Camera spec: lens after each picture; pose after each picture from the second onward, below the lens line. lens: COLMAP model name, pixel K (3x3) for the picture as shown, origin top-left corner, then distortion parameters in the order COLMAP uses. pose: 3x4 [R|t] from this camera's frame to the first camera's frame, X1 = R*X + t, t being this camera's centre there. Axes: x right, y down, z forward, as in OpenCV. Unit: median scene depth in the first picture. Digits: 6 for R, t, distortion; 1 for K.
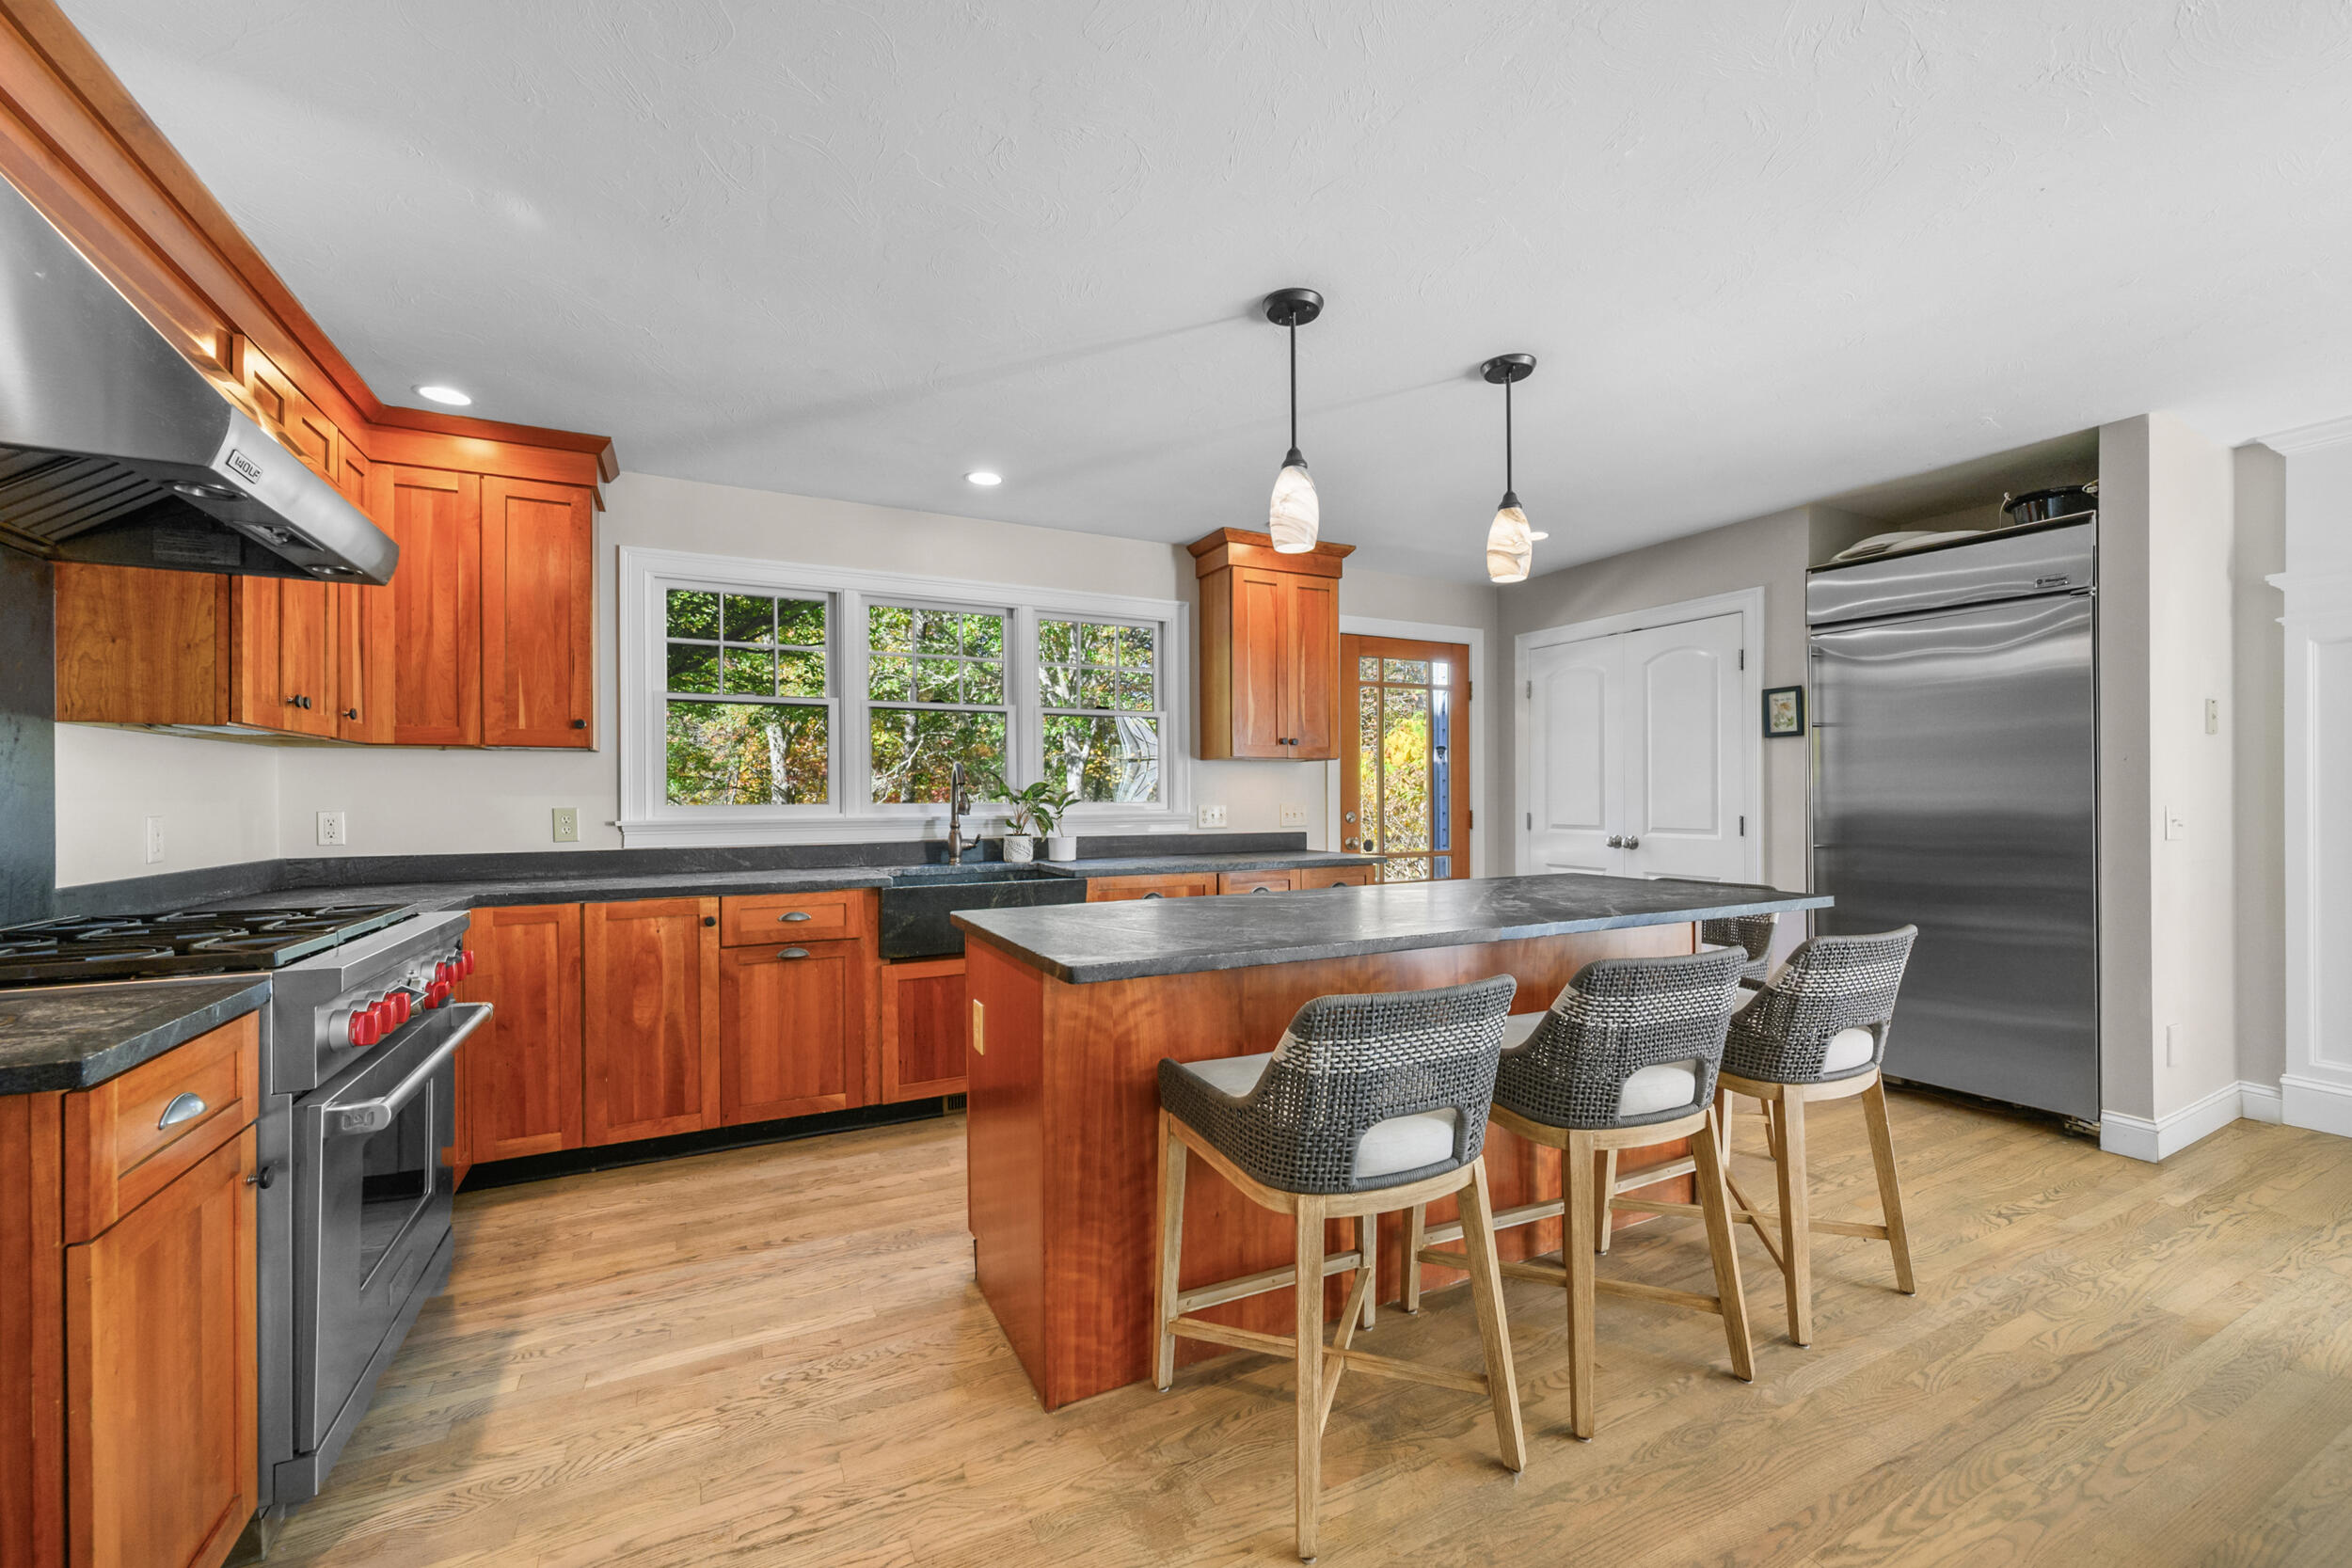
lens RADIAL K [[938.8, 0, 1179.1], [0, 938.8, 793.3], [0, 0, 1]] dist [0.001214, 0.000277]
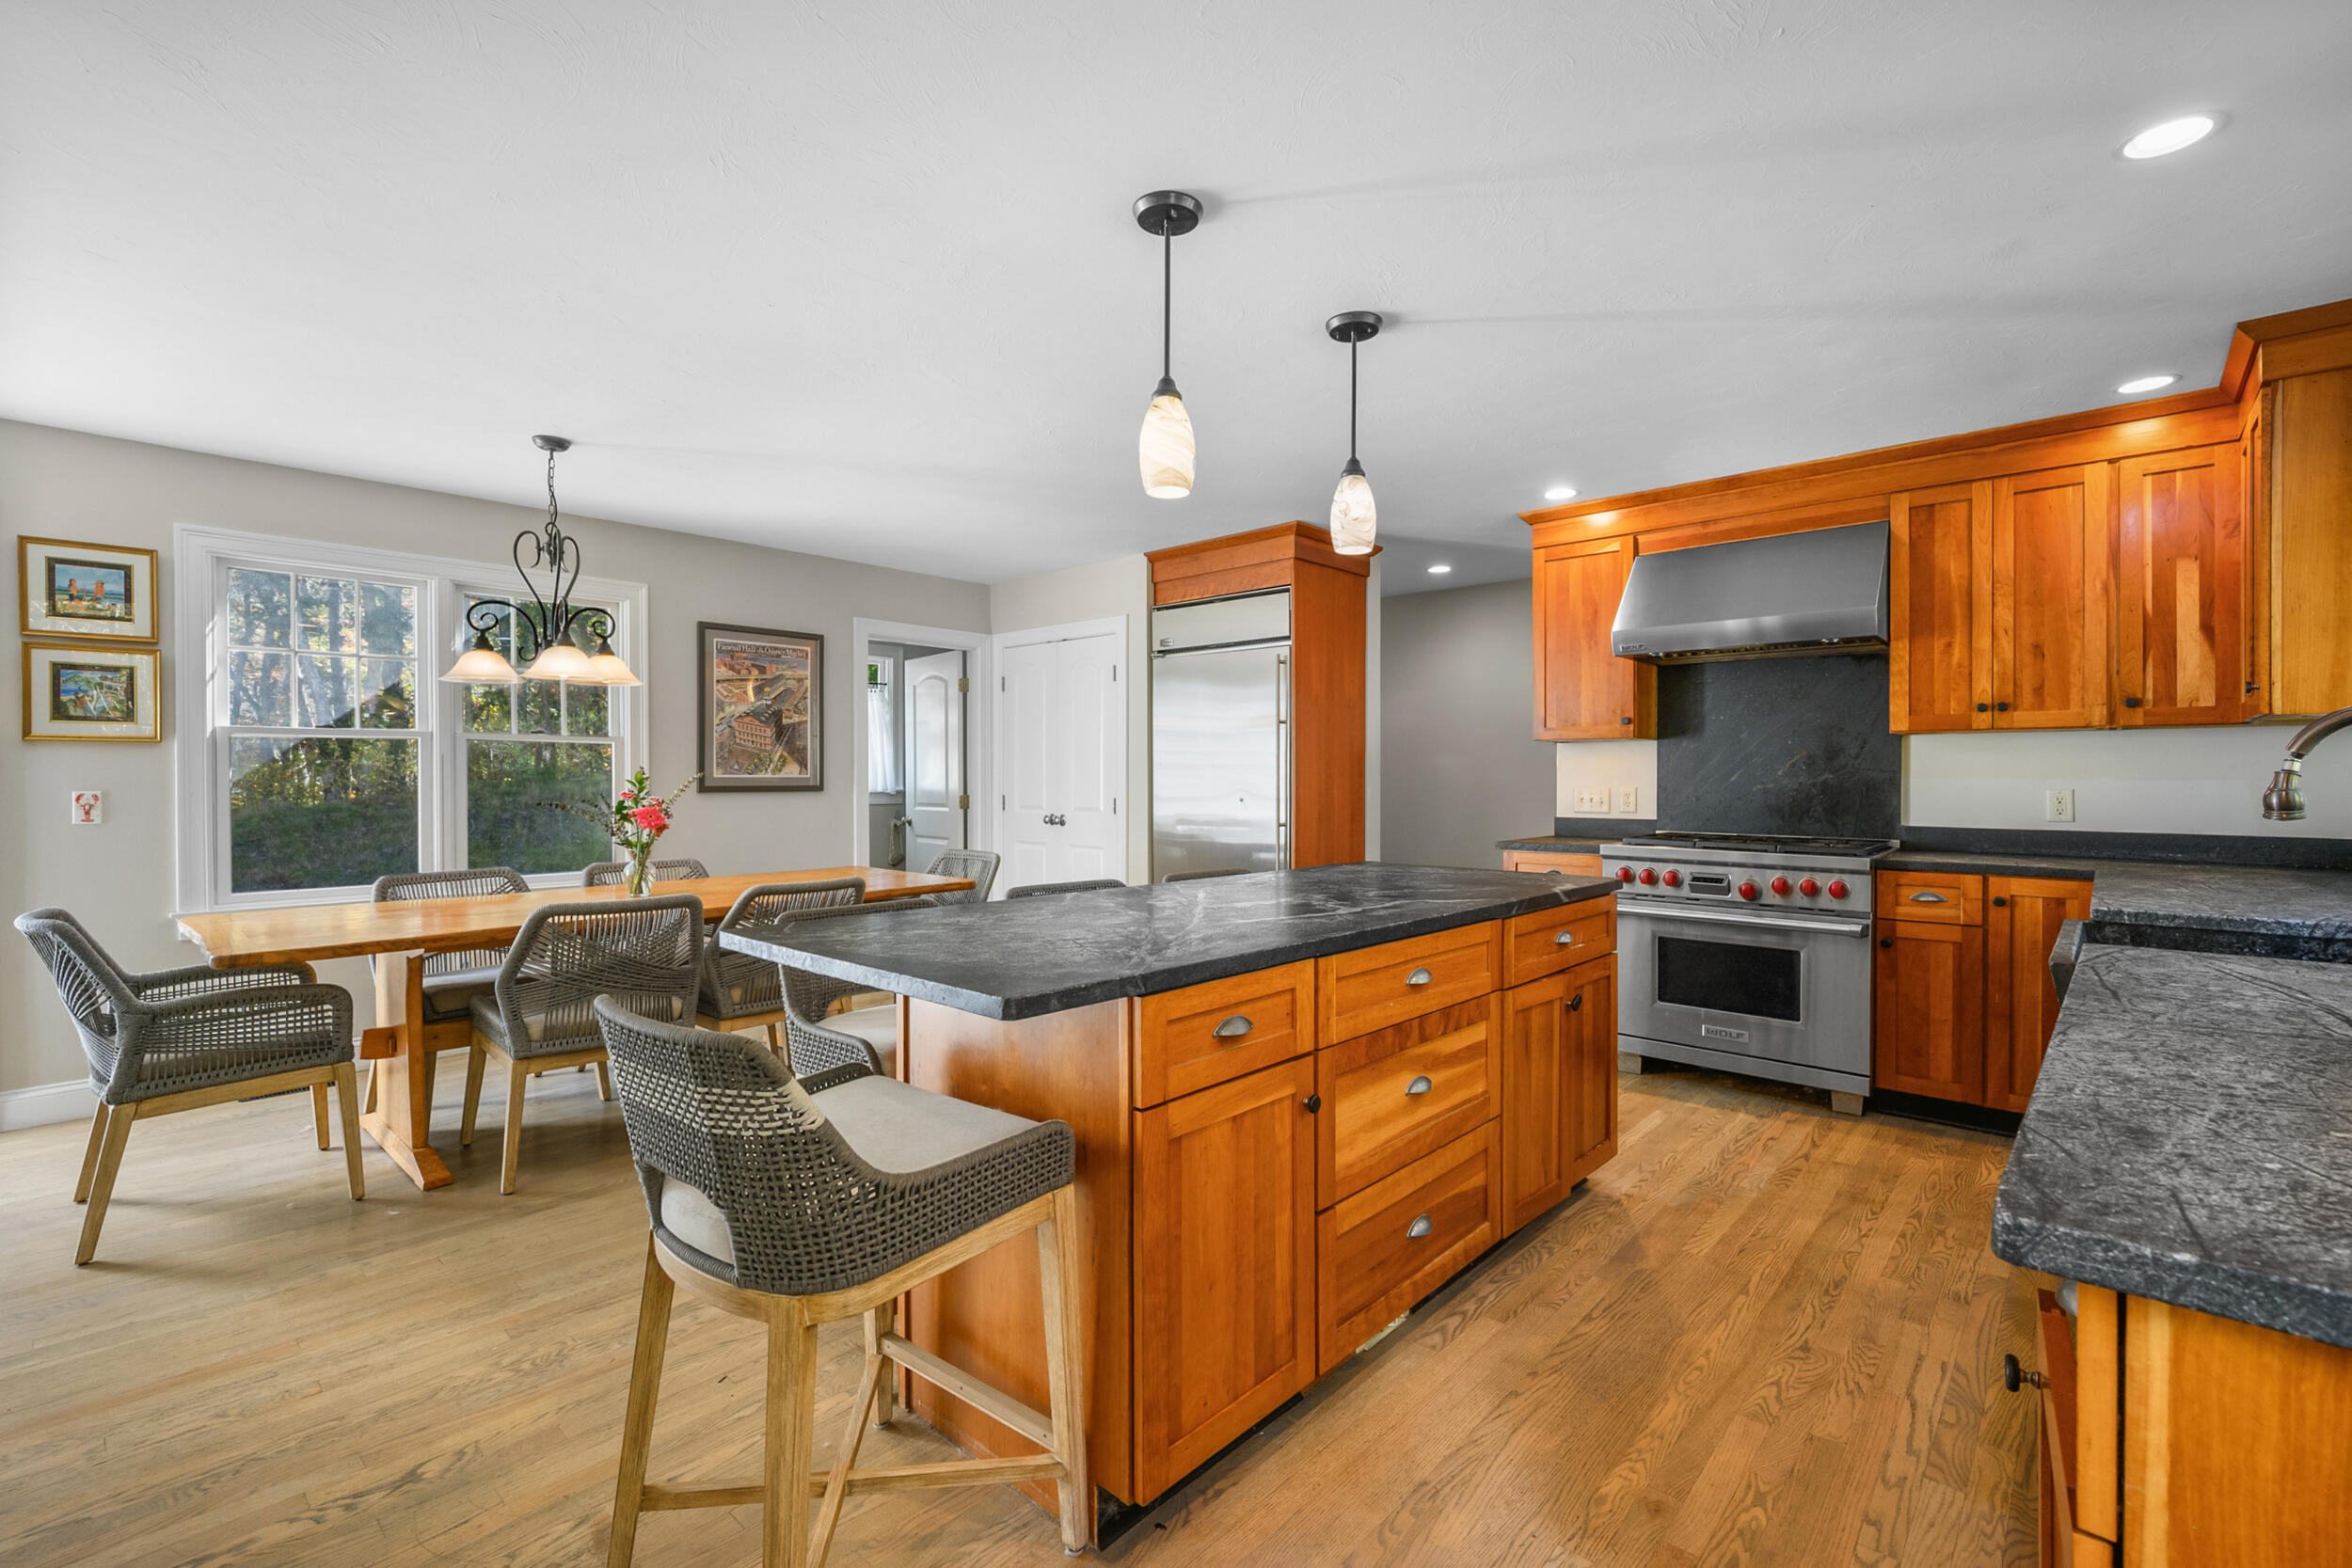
lens RADIAL K [[1017.6, 0, 1180.0], [0, 1017.6, 787.5], [0, 0, 1]] dist [-0.004505, 0.000156]
pose [[-0.936447, 0.008549, -0.350705, 0.632337], [0.005195, 0.999931, 0.010503, -0.001266], [0.350770, 0.008013, -0.936427, 1.776119]]
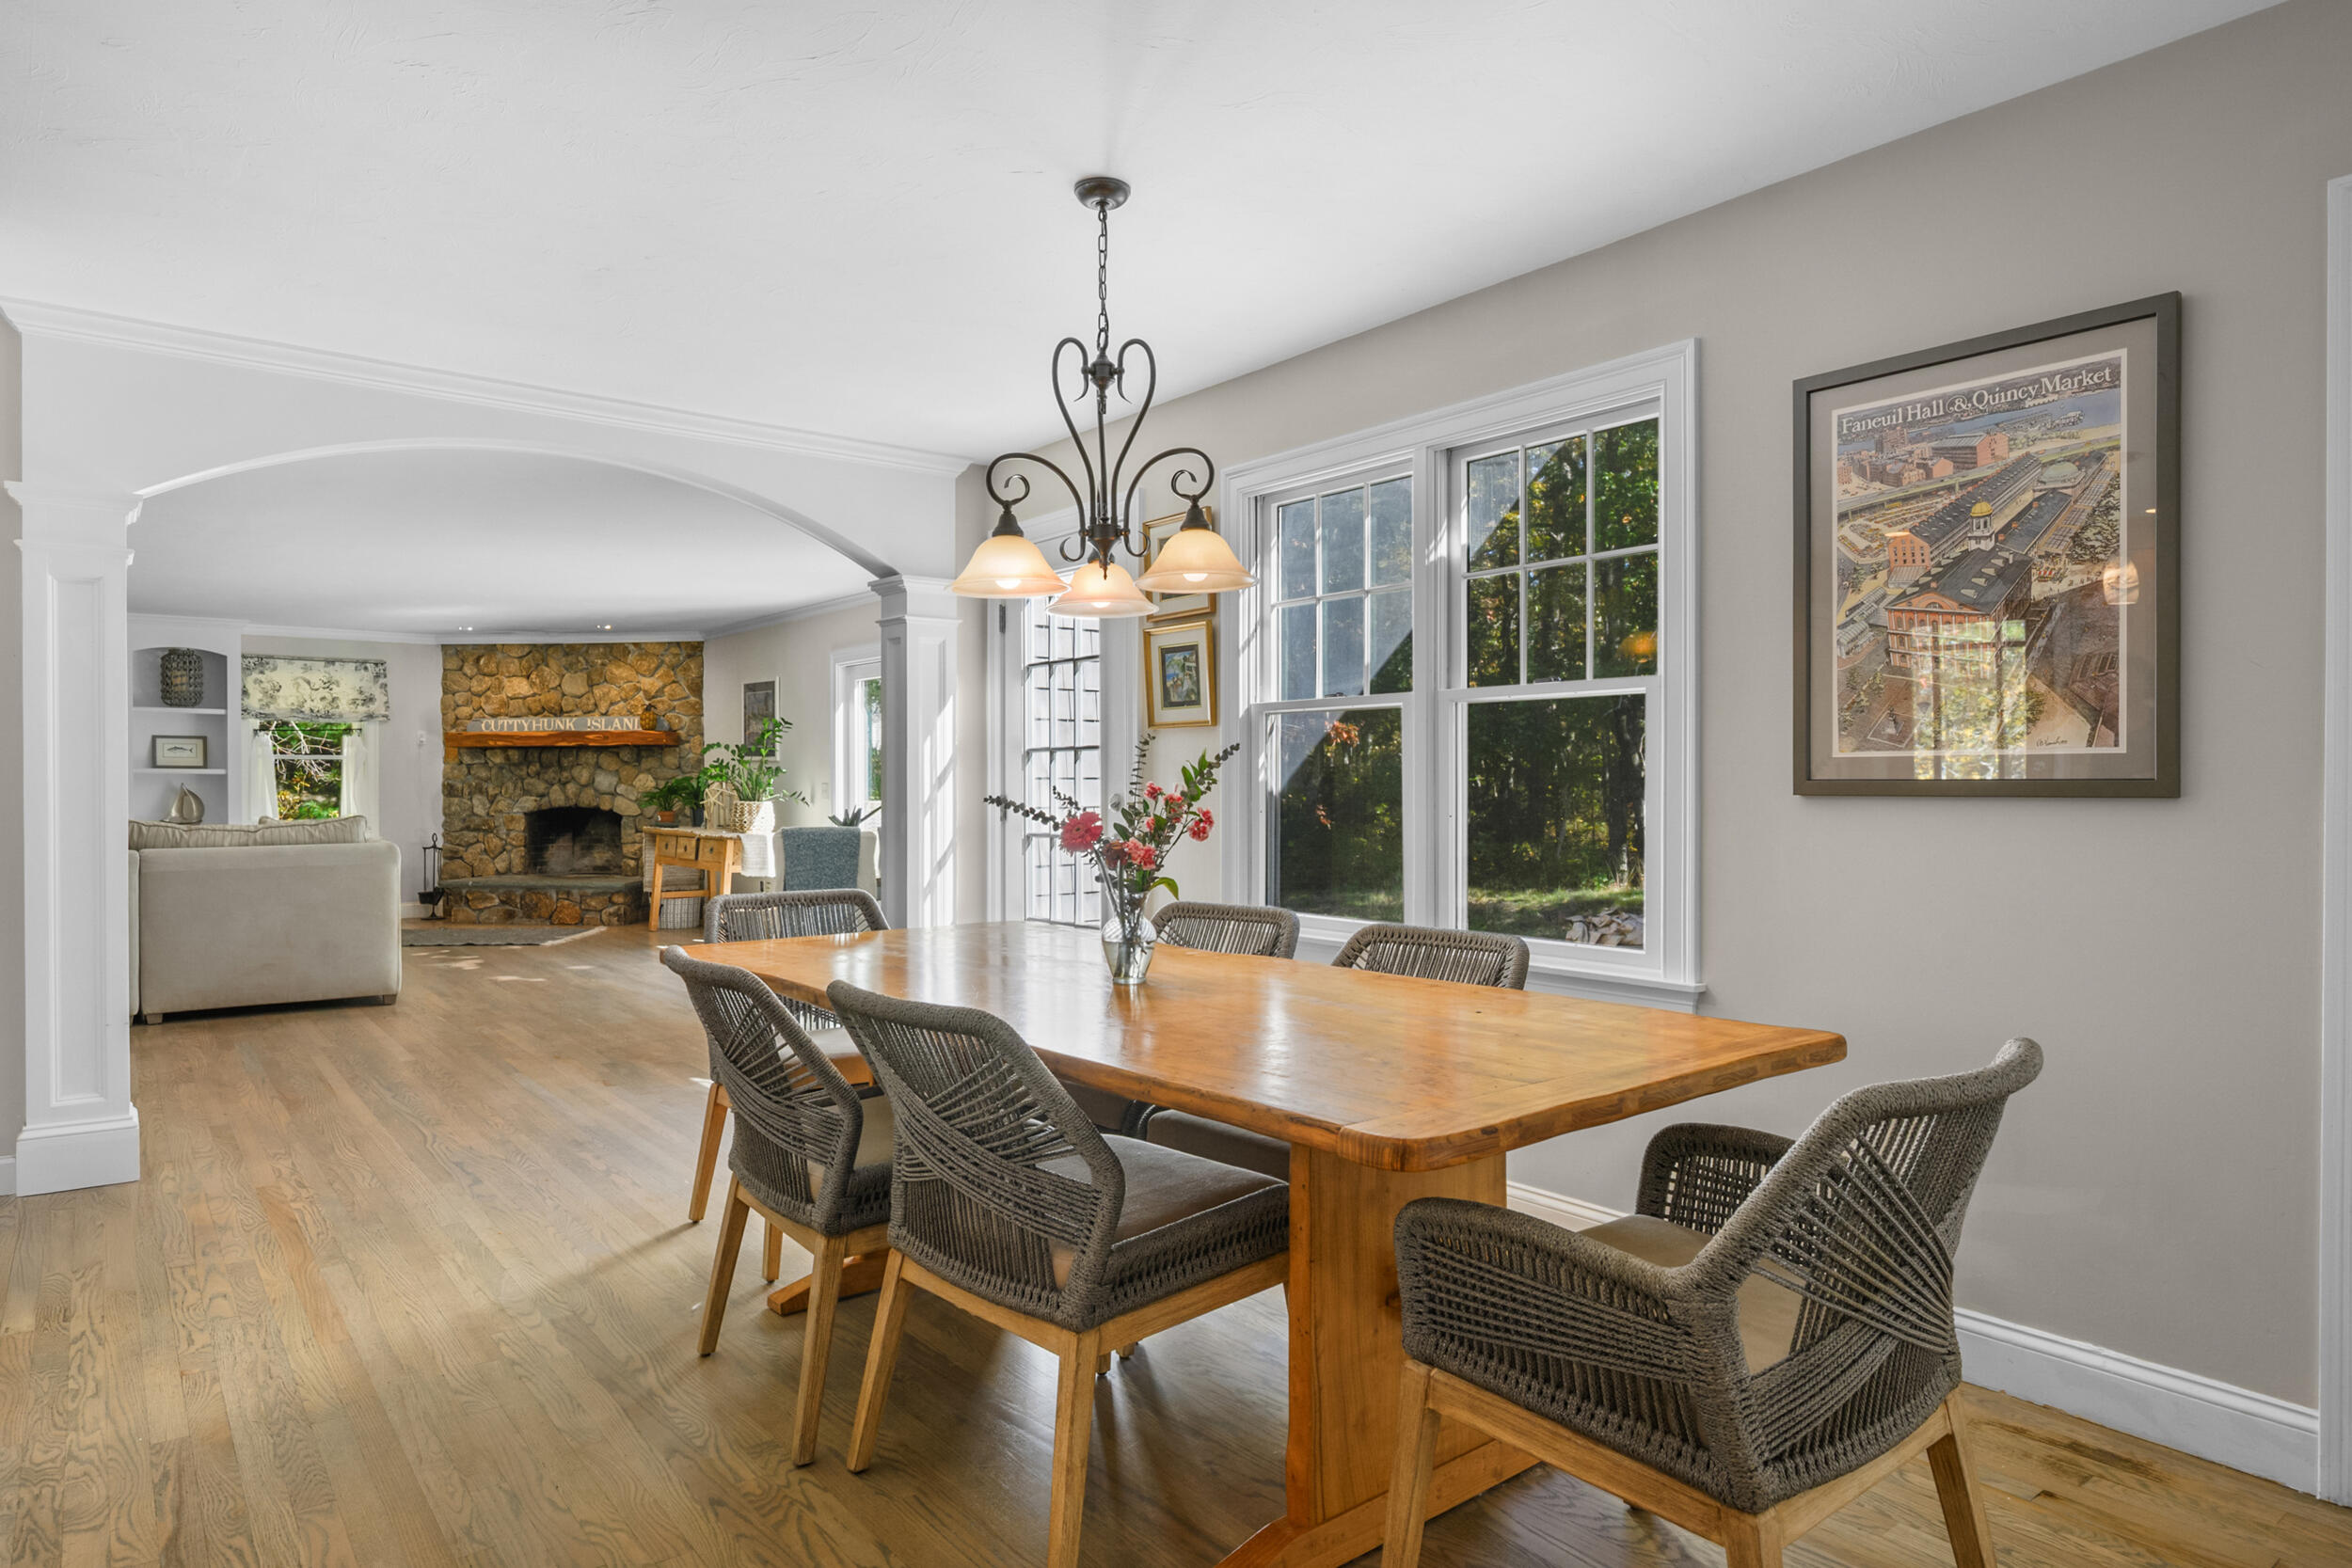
lens RADIAL K [[1374.2, 0, 1178.6], [0, 1374.2, 791.8], [0, 0, 1]] dist [-0.002817, -0.002133]
pose [[-0.194936, -0.000683, 0.980816, -0.151095], [-0.001973, 0.999998, 0.000304, 0.022517], [-0.980814, -0.001876, -0.194937, 0.344013]]
